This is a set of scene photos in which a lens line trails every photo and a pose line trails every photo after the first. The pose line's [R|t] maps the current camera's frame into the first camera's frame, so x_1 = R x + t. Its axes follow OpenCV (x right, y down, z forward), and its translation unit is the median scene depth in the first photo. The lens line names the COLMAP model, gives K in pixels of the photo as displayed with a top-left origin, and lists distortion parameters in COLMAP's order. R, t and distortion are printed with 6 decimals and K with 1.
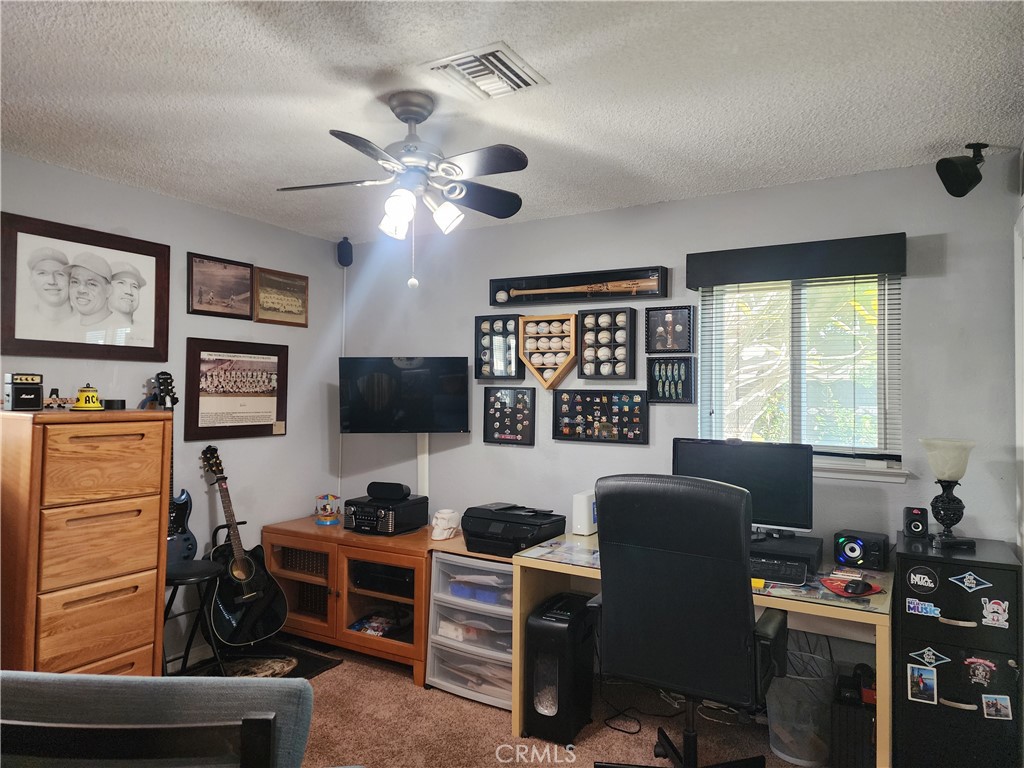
lens RADIAL K [[694.7, 0, 514.7], [0, 694.7, 382.0], [0, 0, 1]] dist [0.070516, -0.036350]
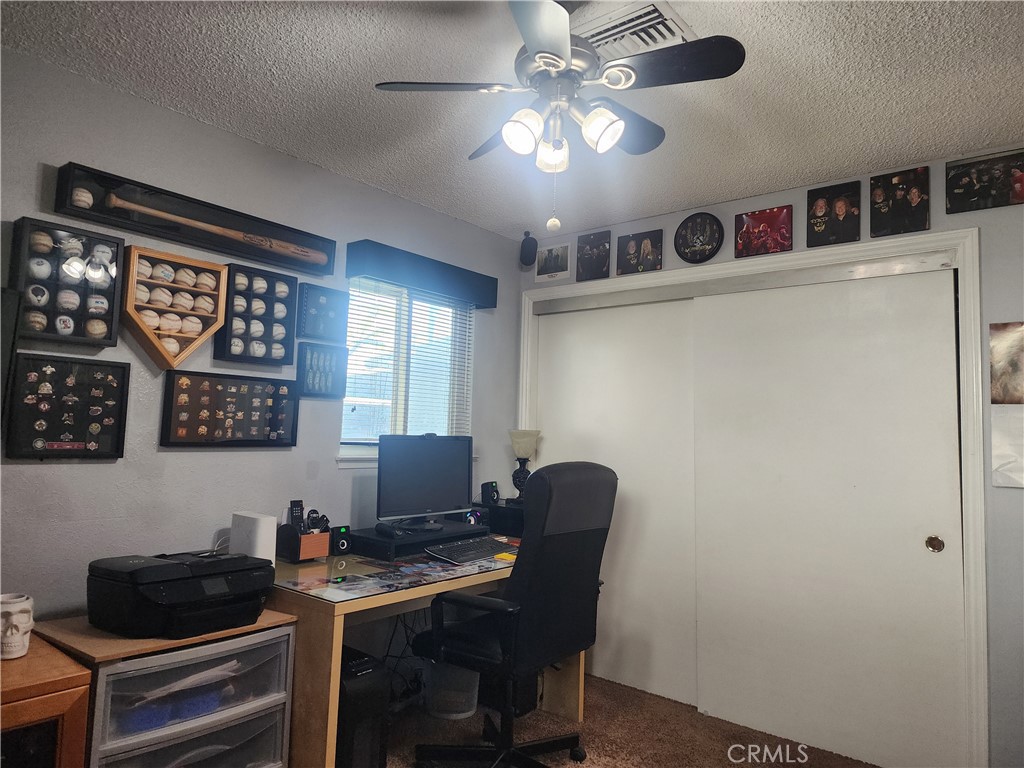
lens RADIAL K [[694.7, 0, 516.7], [0, 694.7, 382.9], [0, 0, 1]] dist [0.070516, -0.036350]
pose [[0.143553, 0.072516, 0.986982, -0.568926], [-0.025874, 0.997246, -0.069507, 0.062766], [-0.989304, -0.015560, 0.145034, 0.596181]]
